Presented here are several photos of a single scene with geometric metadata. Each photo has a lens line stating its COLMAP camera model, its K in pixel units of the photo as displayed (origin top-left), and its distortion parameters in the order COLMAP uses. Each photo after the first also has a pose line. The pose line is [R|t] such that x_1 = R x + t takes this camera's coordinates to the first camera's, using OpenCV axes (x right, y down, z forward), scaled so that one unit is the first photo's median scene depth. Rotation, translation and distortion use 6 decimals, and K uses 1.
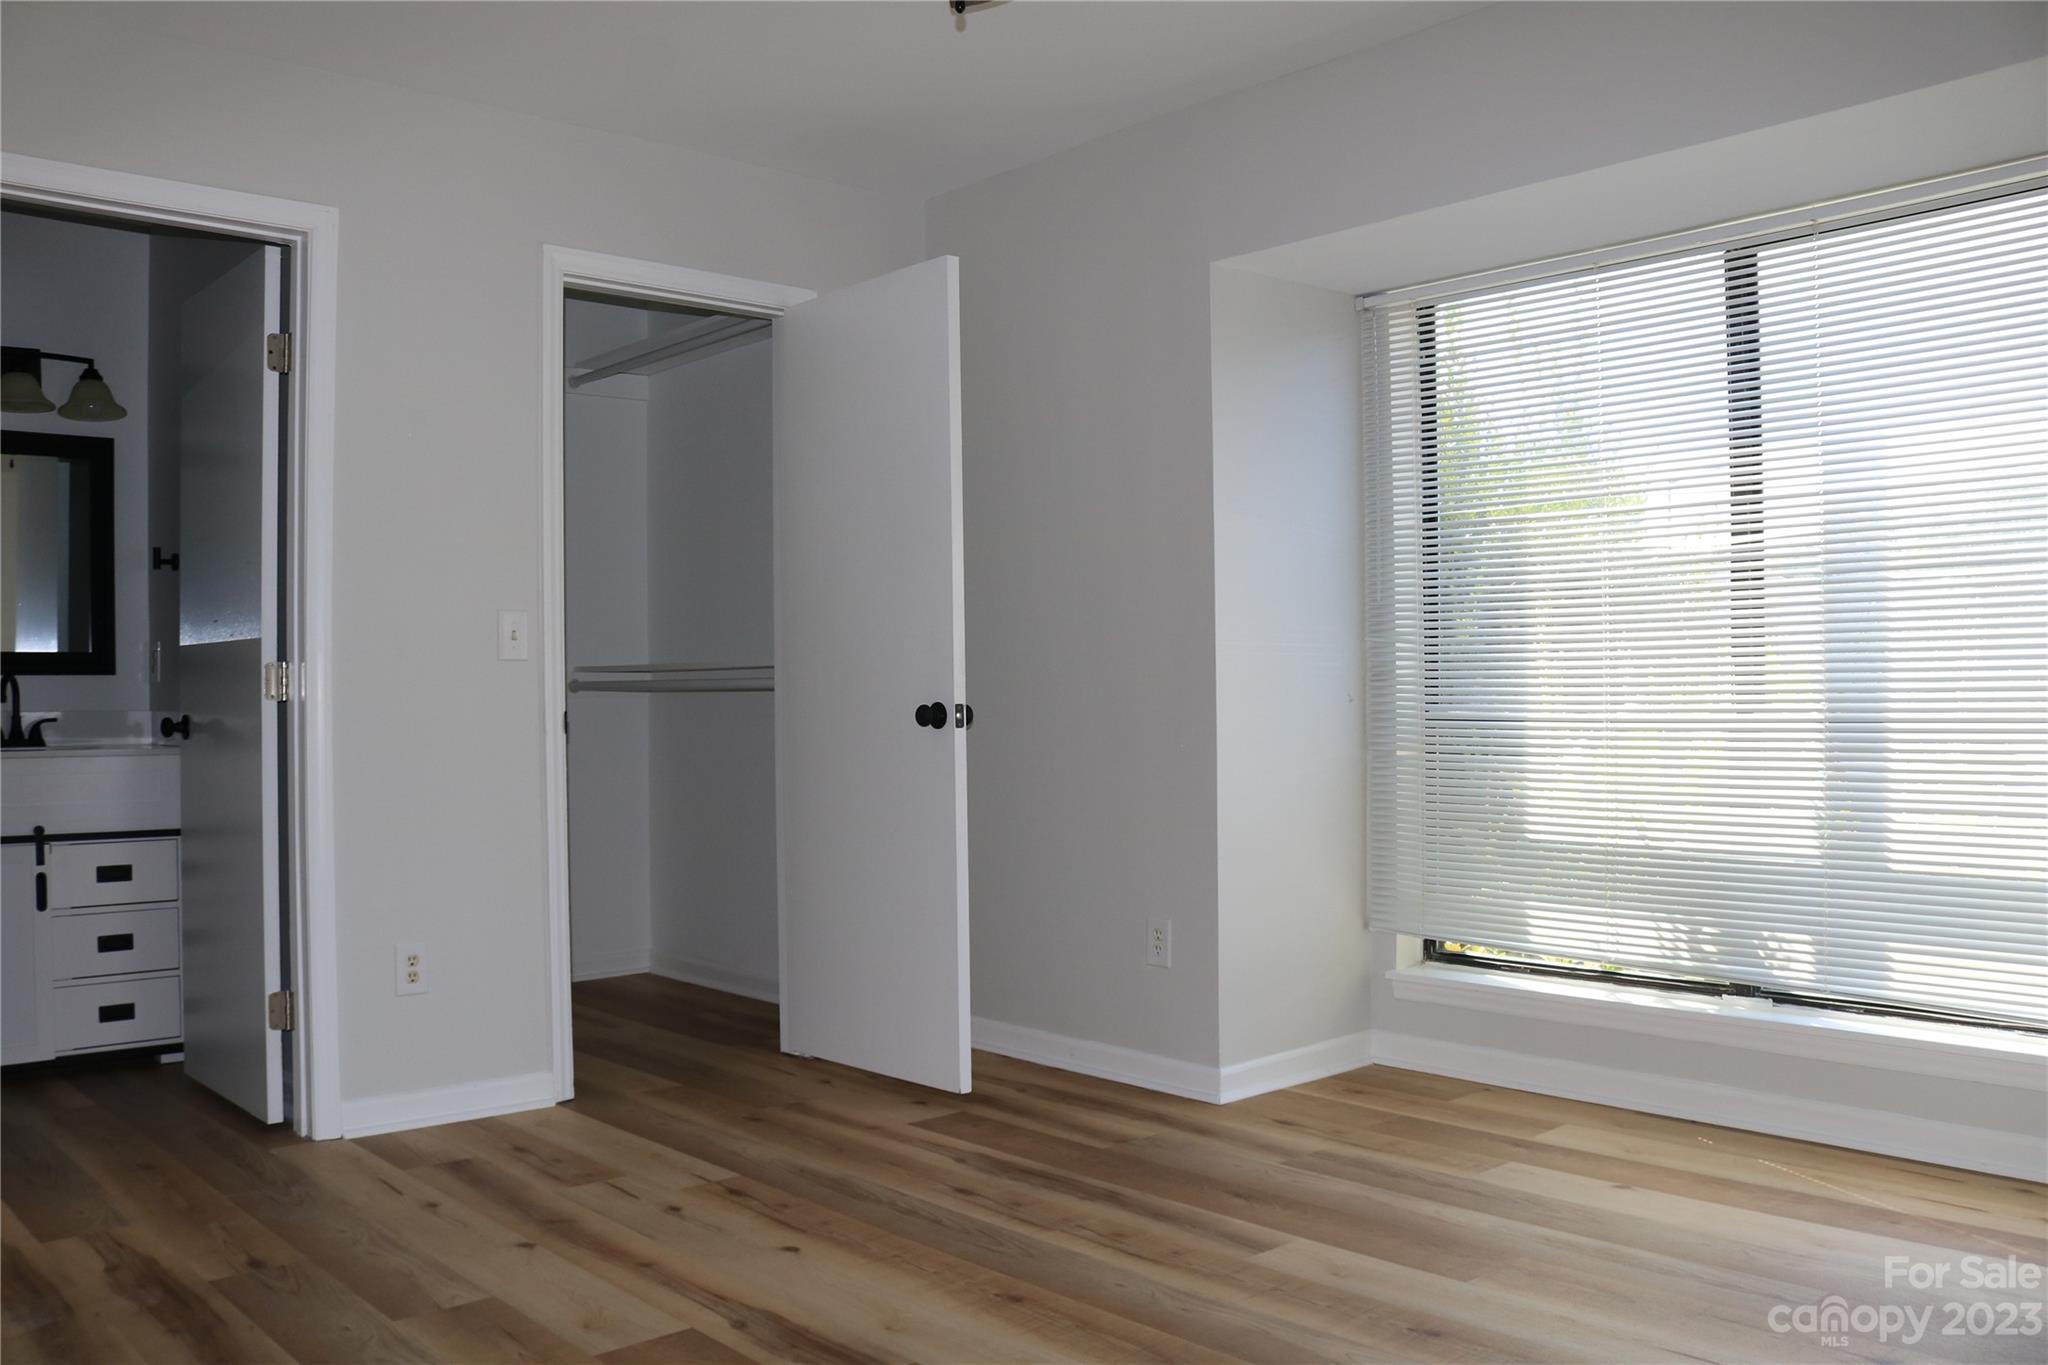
lens RADIAL K [[1667.9, 0, 1018.6], [0, 1667.9, 704.9], [0, 0, 1]] dist [-0.164009, 0.115713]
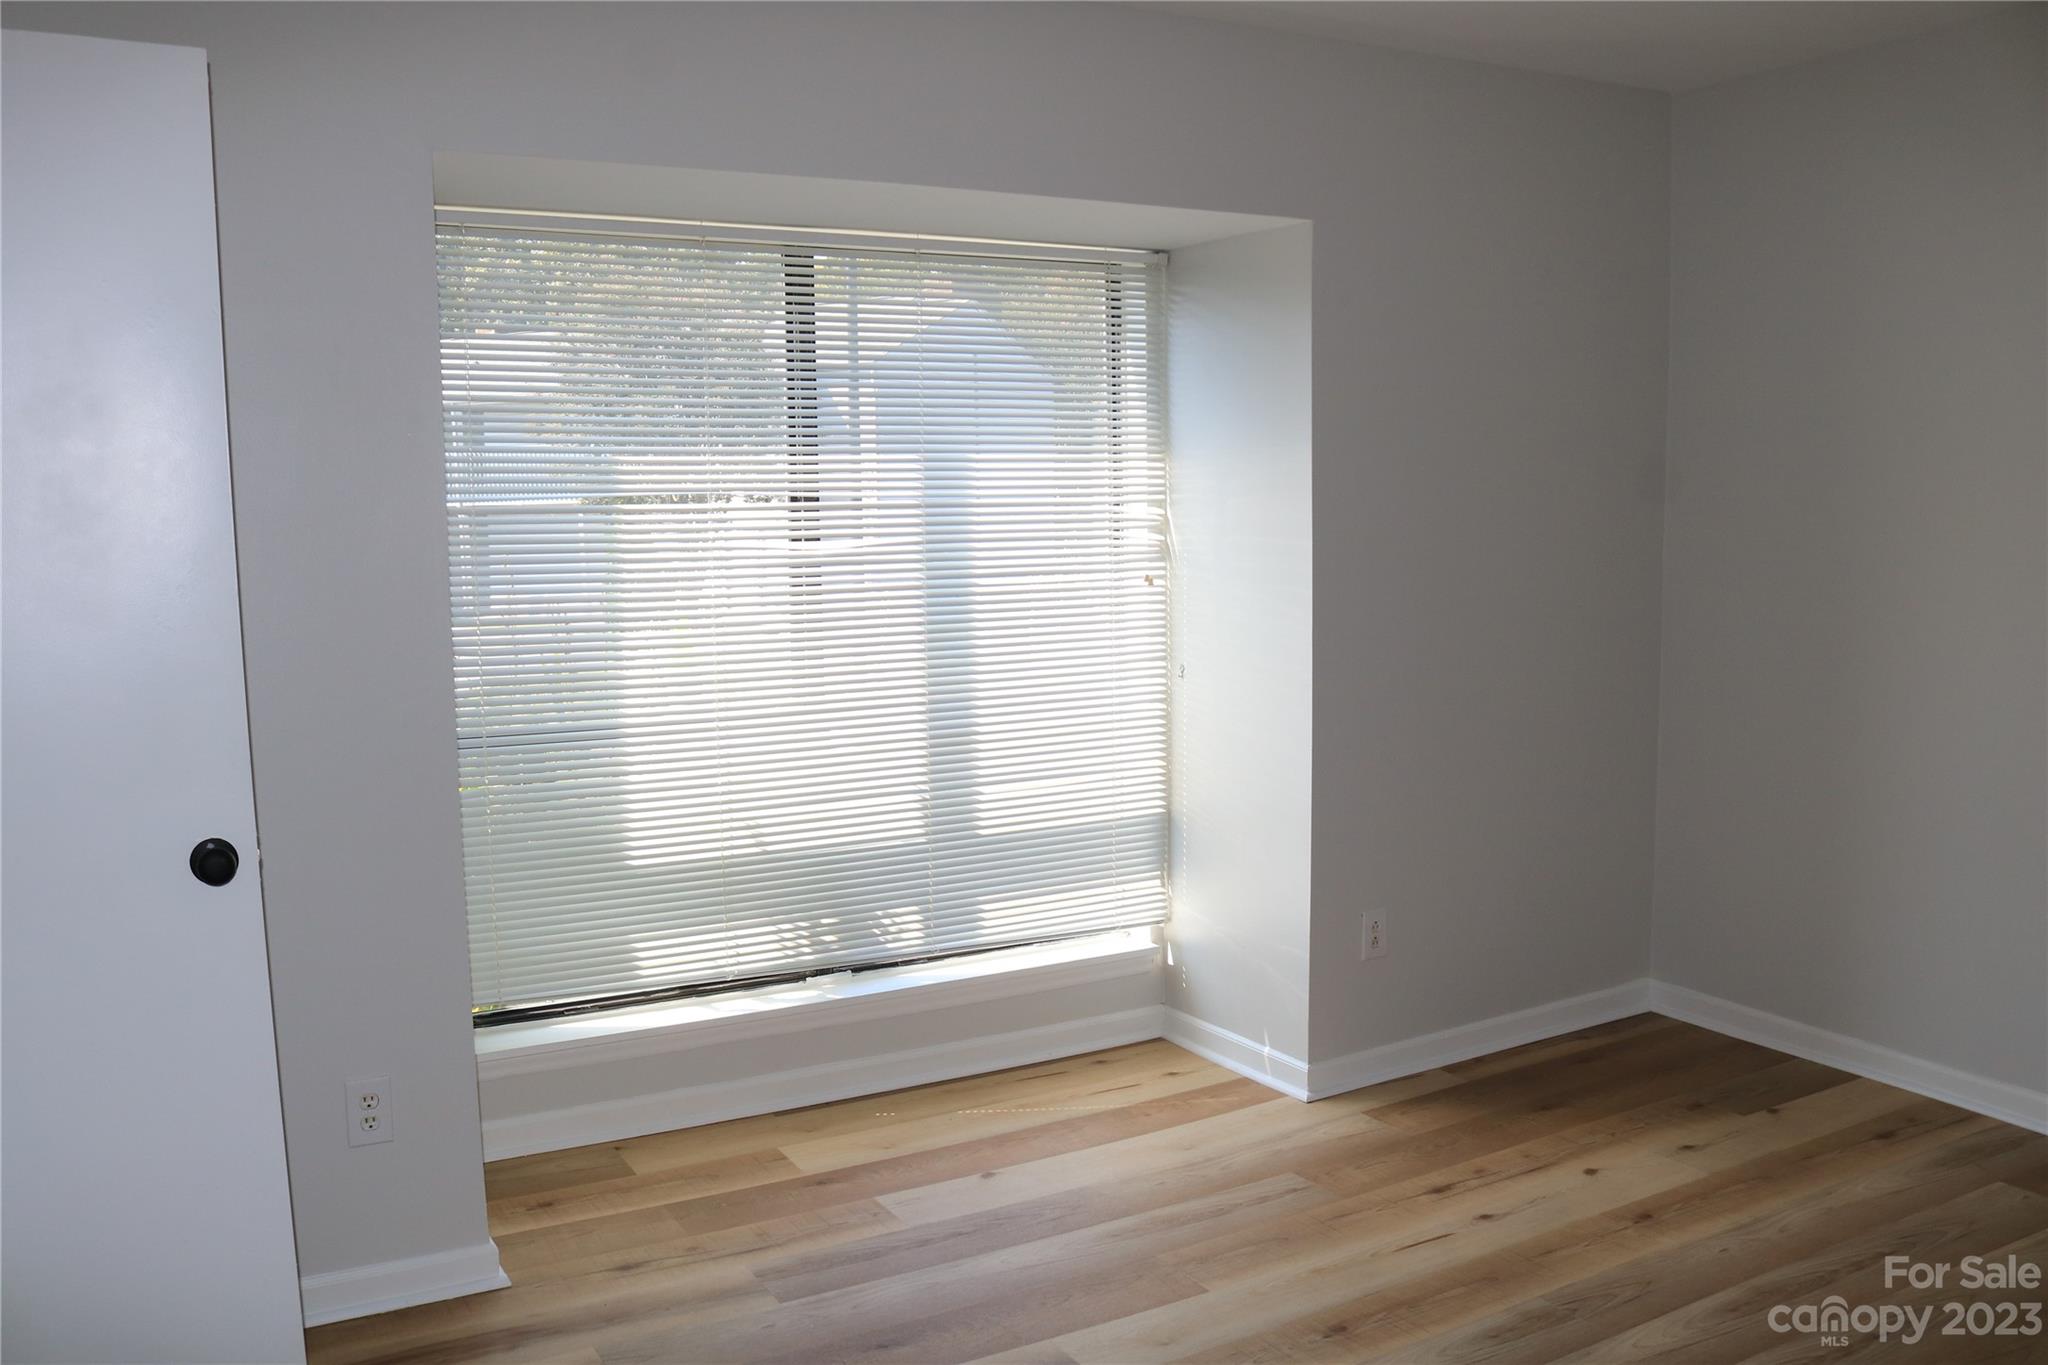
lens RADIAL K [[1667.9, 0, 1018.6], [0, 1667.9, 704.9], [0, 0, 1]] dist [-0.164009, 0.115713]
pose [[0.226524, -0.107364, 0.968070, -0.573443], [0.015242, 0.994175, 0.106693, -0.112795], [-0.973886, -0.009414, 0.226841, 0.658796]]
